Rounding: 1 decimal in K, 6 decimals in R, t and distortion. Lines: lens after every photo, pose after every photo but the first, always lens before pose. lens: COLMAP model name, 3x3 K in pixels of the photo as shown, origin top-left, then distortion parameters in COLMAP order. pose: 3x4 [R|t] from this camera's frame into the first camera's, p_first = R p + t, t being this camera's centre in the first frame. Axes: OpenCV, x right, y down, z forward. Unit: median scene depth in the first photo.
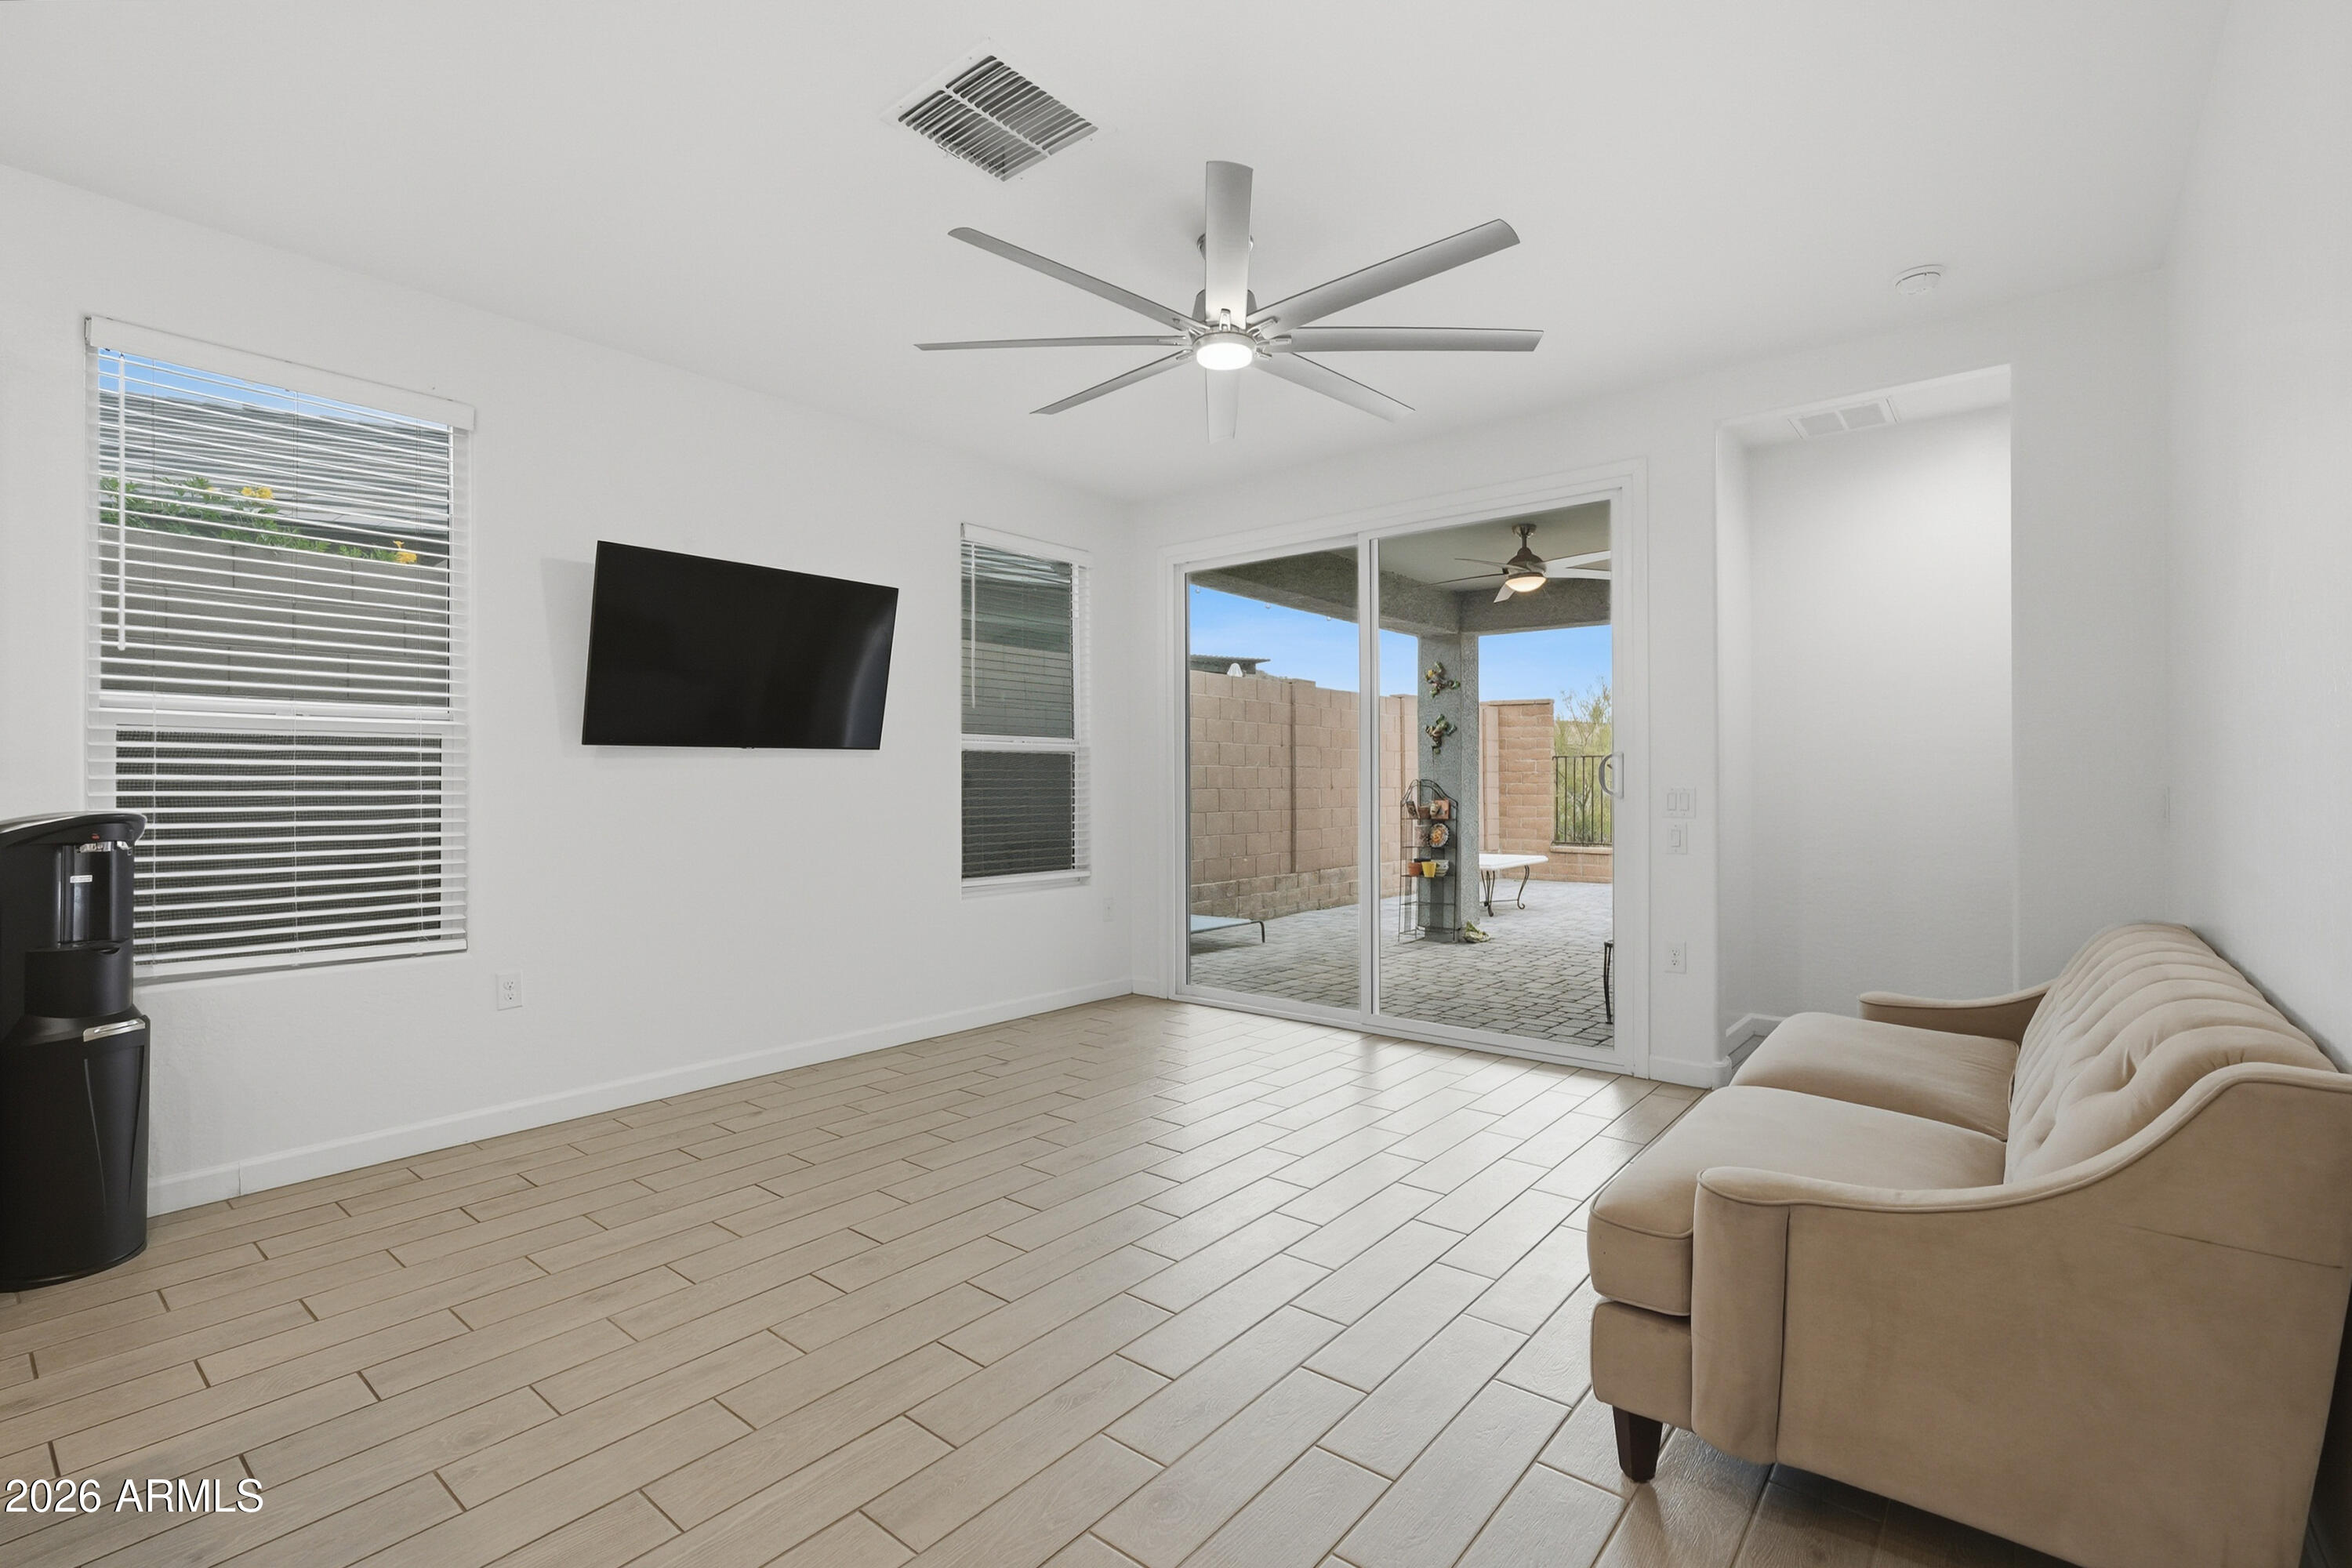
lens RADIAL K [[1075.4, 0, 1158.7], [0, 1075.4, 800.1], [0, 0, 1]] dist [-0.001303, 0.000107]
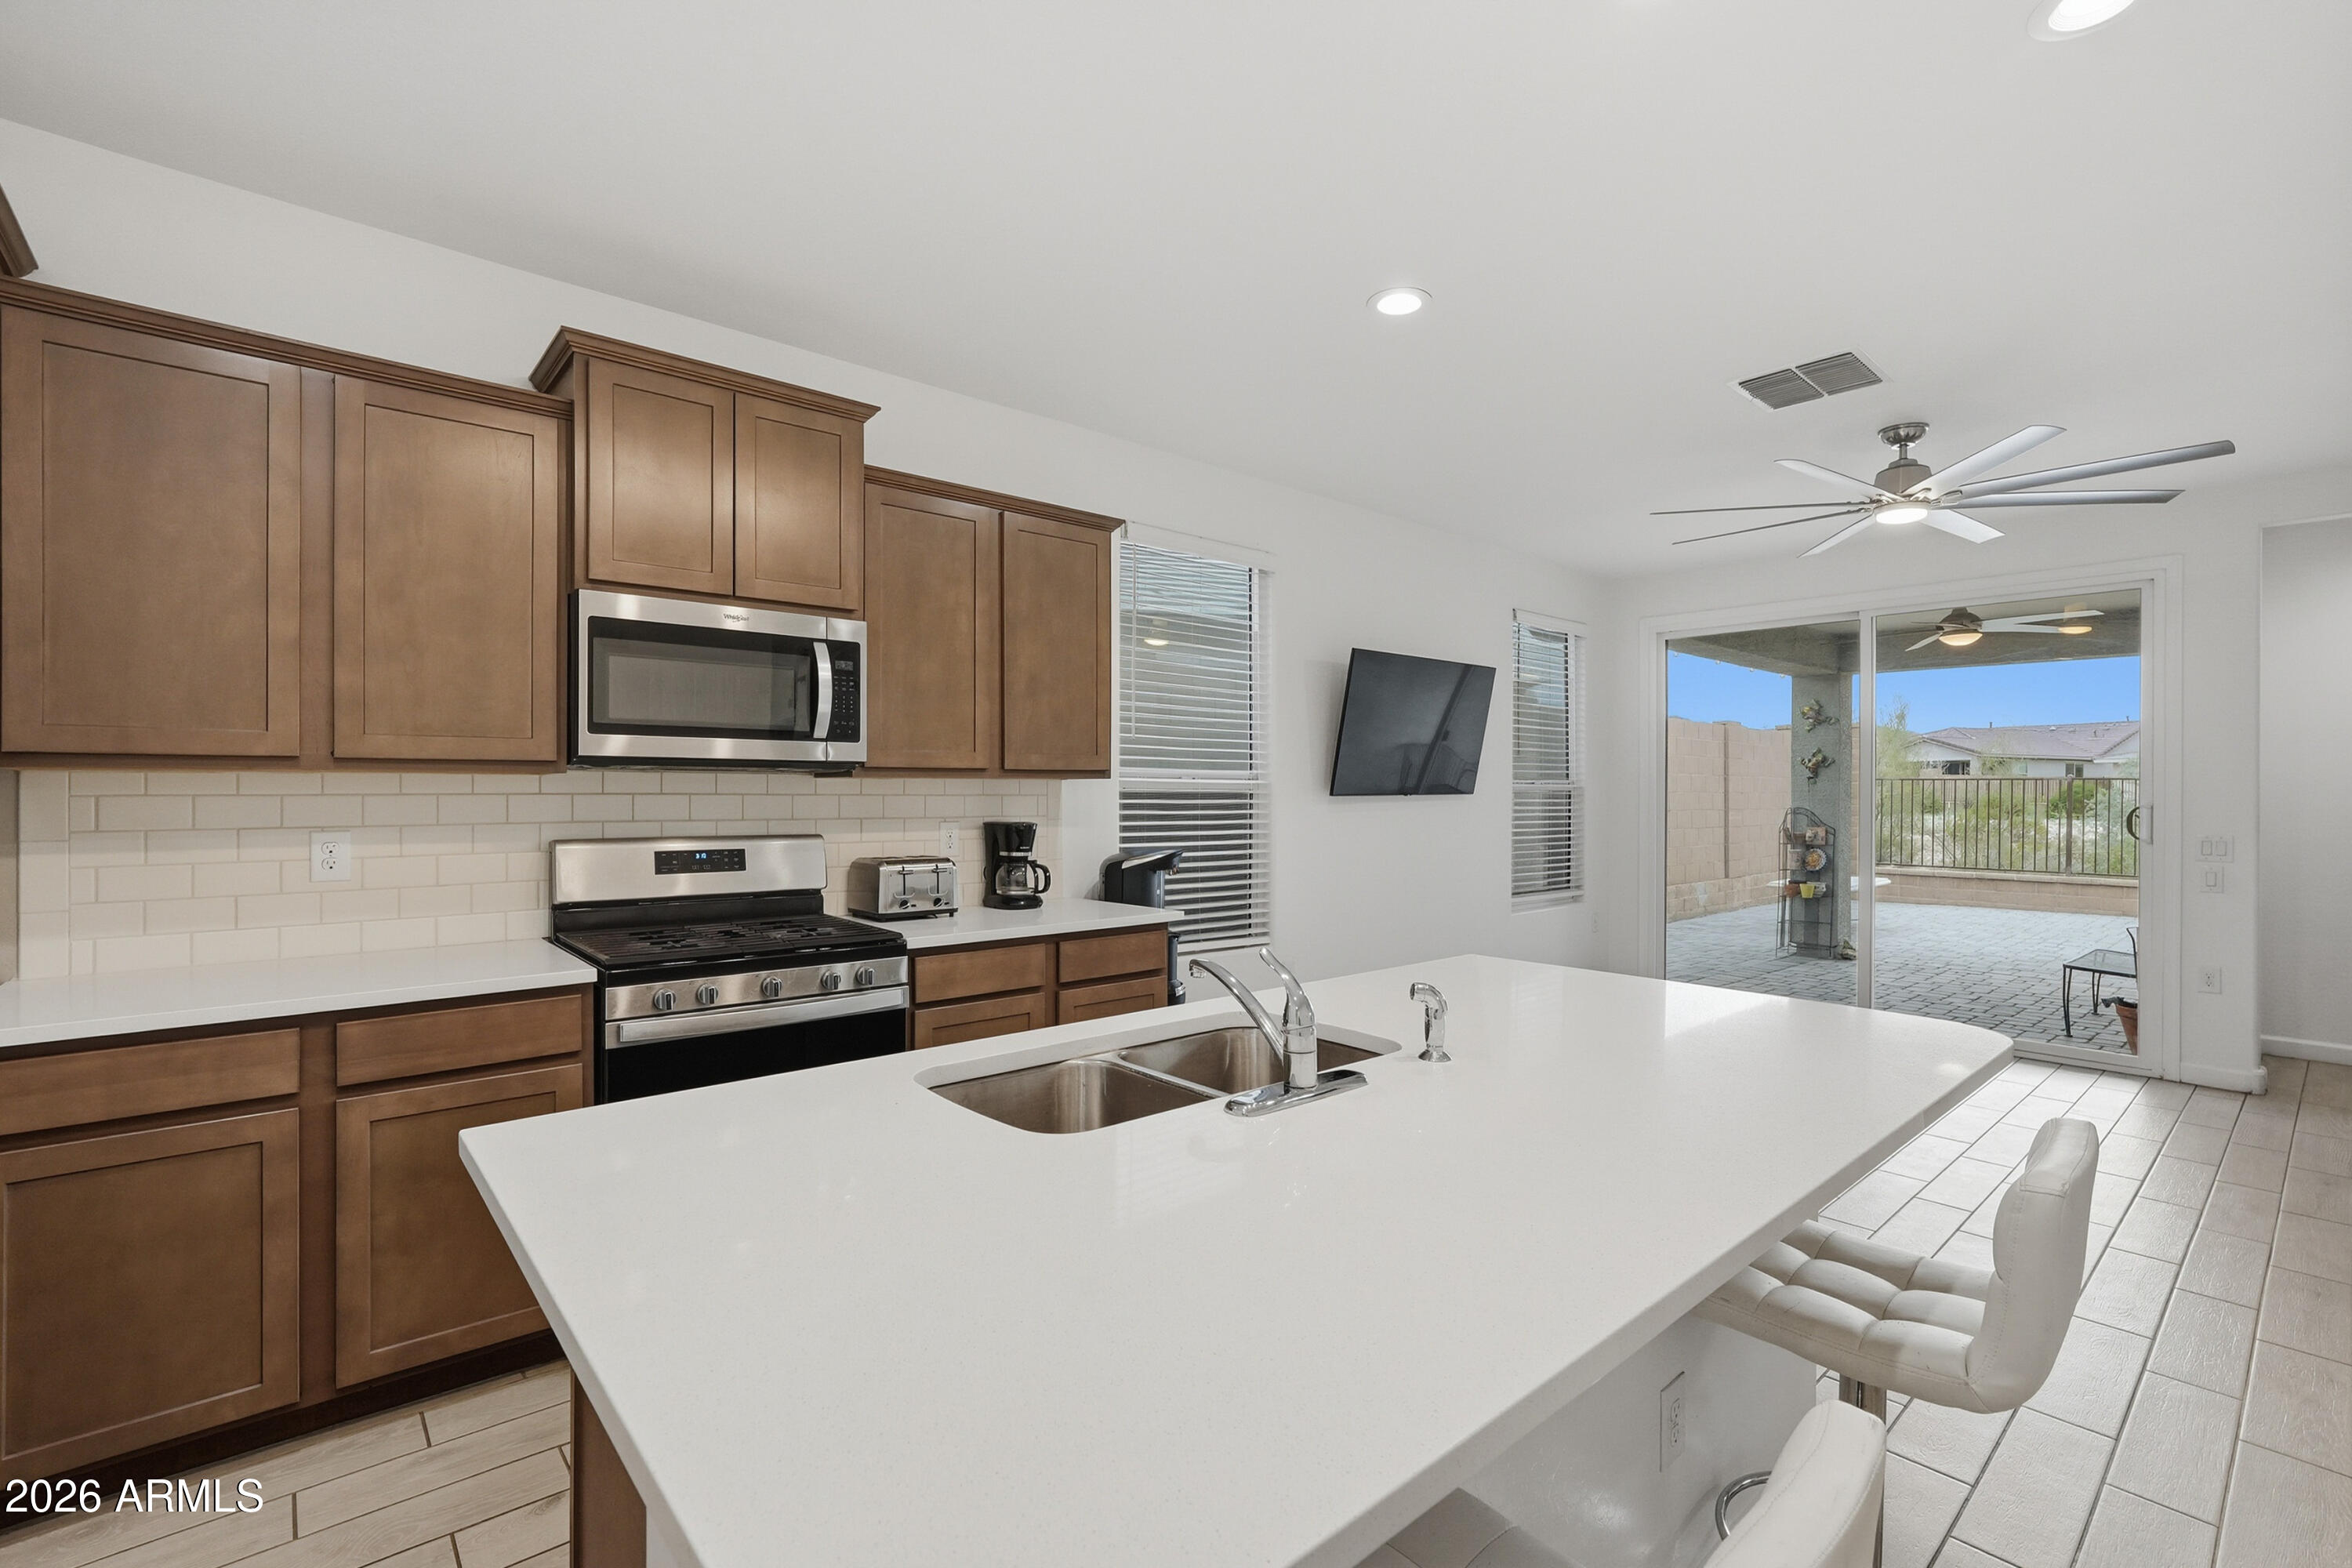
lens RADIAL K [[1053.5, 0, 1190.6], [0, 1053.5, 799.9], [0, 0, 1]] dist [0.000359, 0.000250]
pose [[0.989815, 0.009660, -0.142032, -0.214517], [-0.010463, 0.999933, -0.004909, -0.015568], [0.141975, 0.006345, 0.989850, -0.142428]]
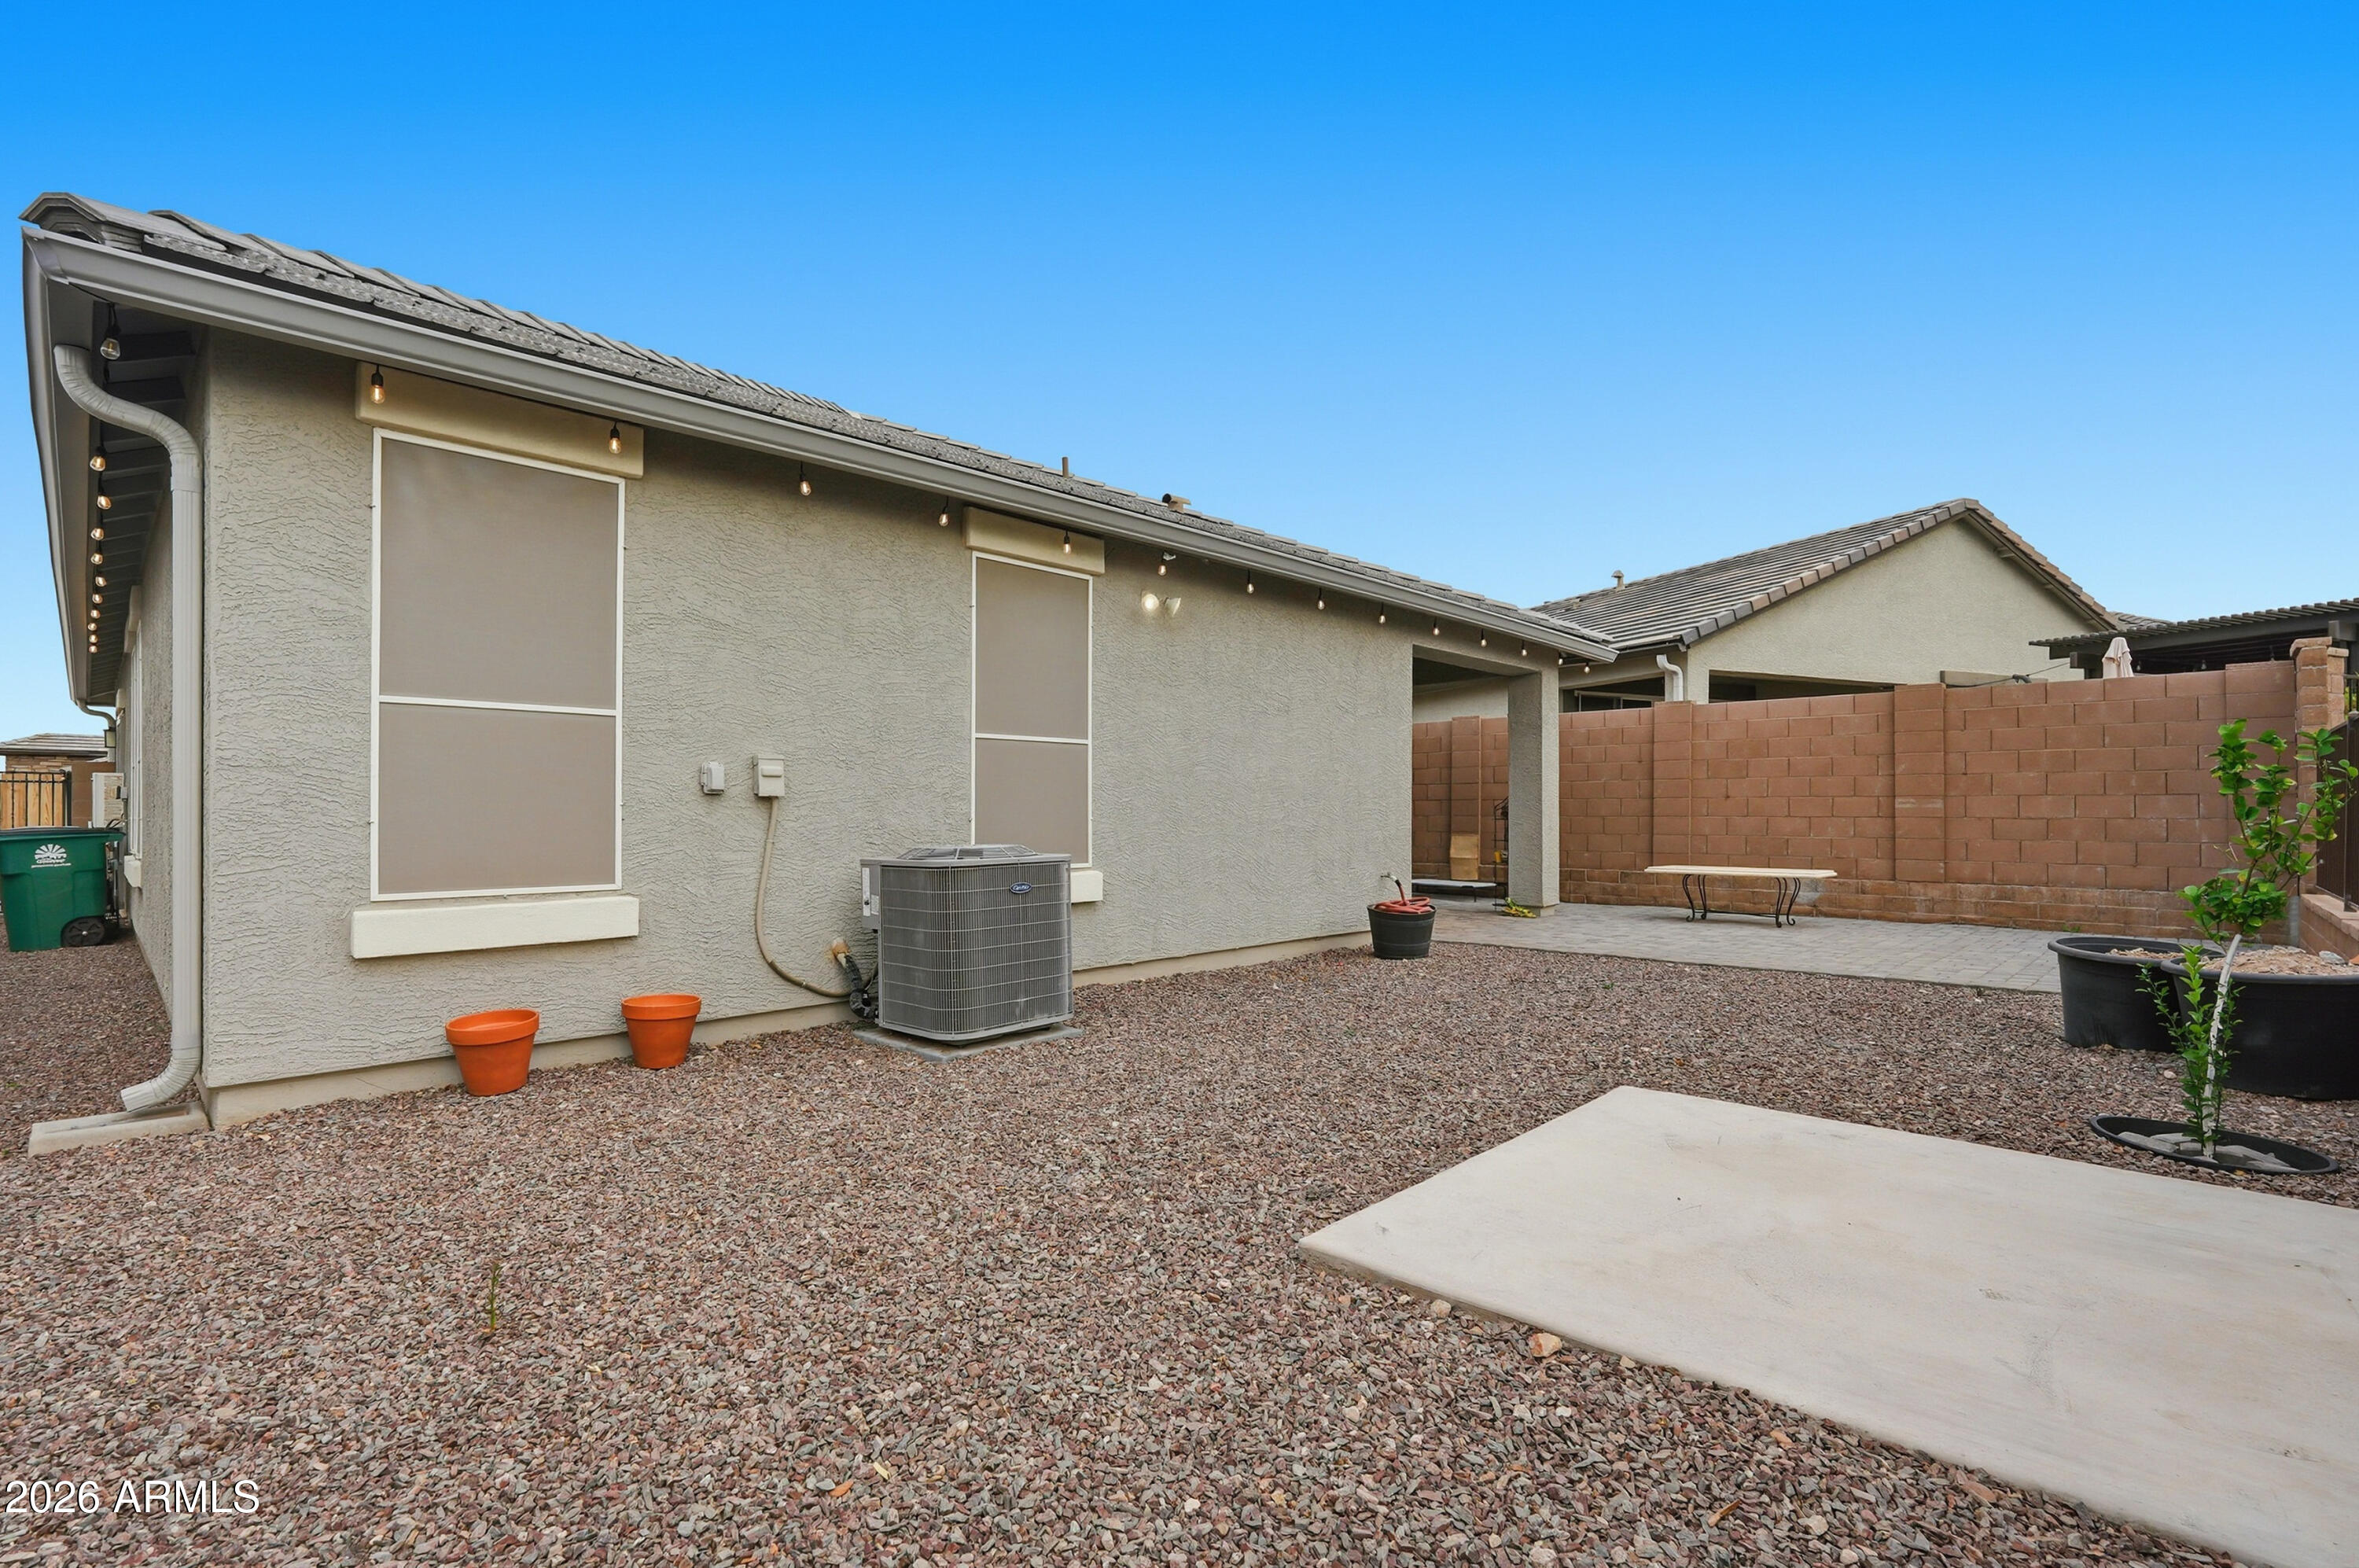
lens RADIAL K [[1078.6, 0, 1162.2], [0, 1078.6, 800.2], [0, 0, 1]] dist [-0.001303, 0.000107]
pose [[-0.094445, -0.007992, -0.995498, 1.632089], [-0.016820, 0.999838, -0.006432, 0.009449], [0.995388, 0.016137, -0.094564, 0.711445]]
